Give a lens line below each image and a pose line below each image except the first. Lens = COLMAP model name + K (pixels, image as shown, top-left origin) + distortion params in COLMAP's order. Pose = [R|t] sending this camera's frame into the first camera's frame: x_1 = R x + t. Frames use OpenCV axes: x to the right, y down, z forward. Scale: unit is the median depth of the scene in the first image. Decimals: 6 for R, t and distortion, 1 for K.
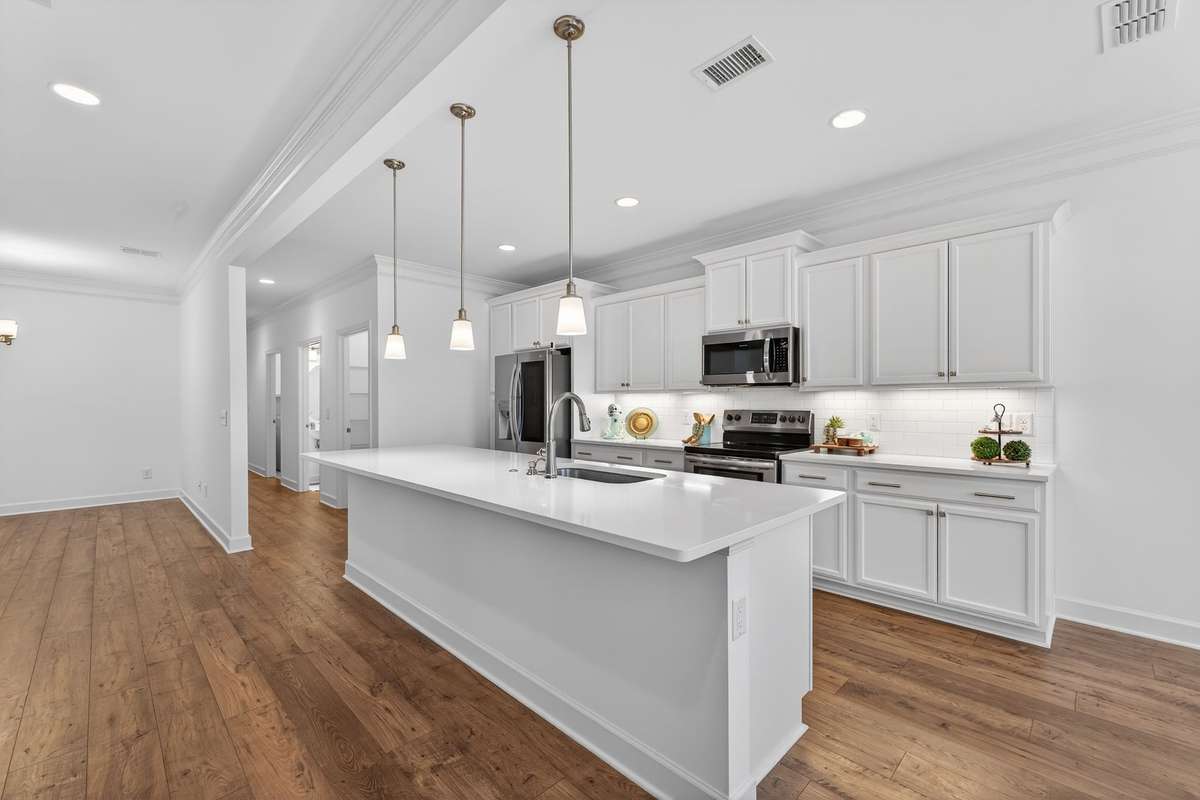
lens RADIAL K [[487.6, 0, 595.7], [0, 487.6, 400.1], [0, 0, 1]] dist [0.007542, 0.001042]
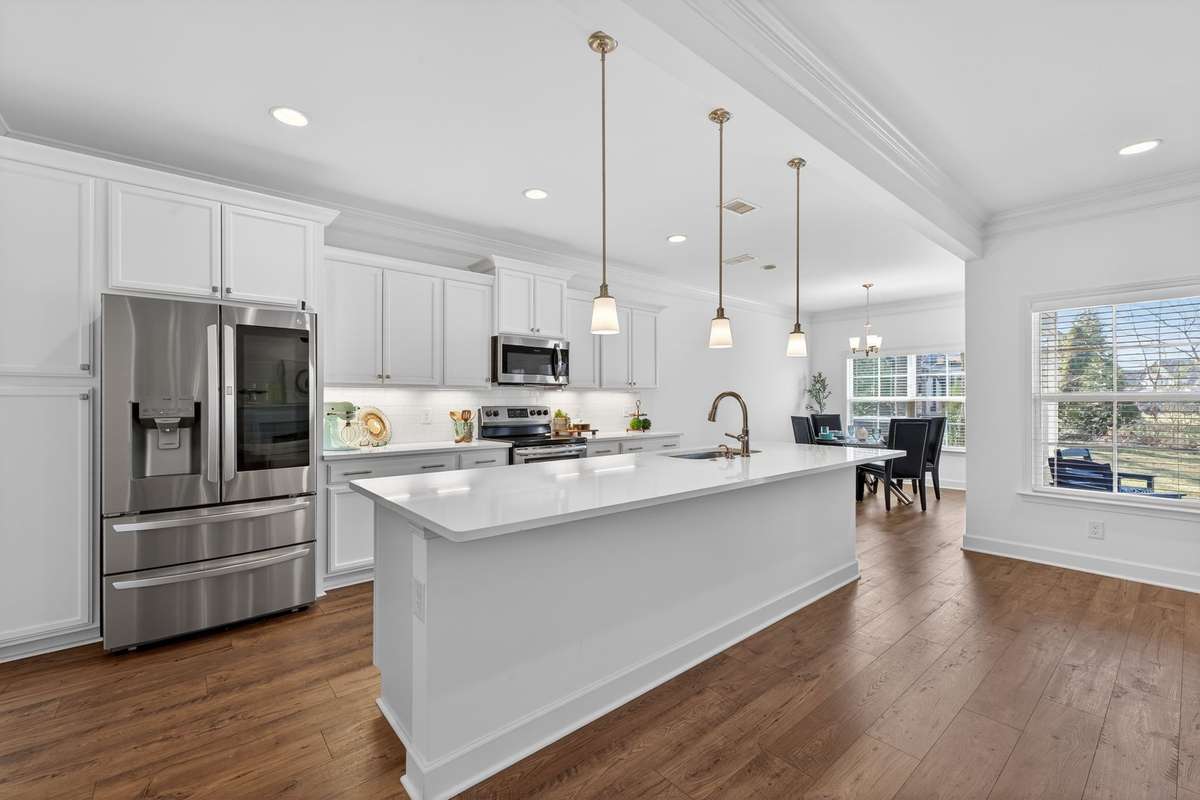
lens RADIAL K [[487.6, 0, 594.4], [0, 487.6, 401.0], [0, 0, 1]] dist [0.007542, 0.001042]
pose [[0.109503, -0.003234, 0.993981, -0.862541], [-0.003420, 0.999988, 0.003630, 0.003781], [-0.993981, -0.003797, 0.109491, 0.757944]]
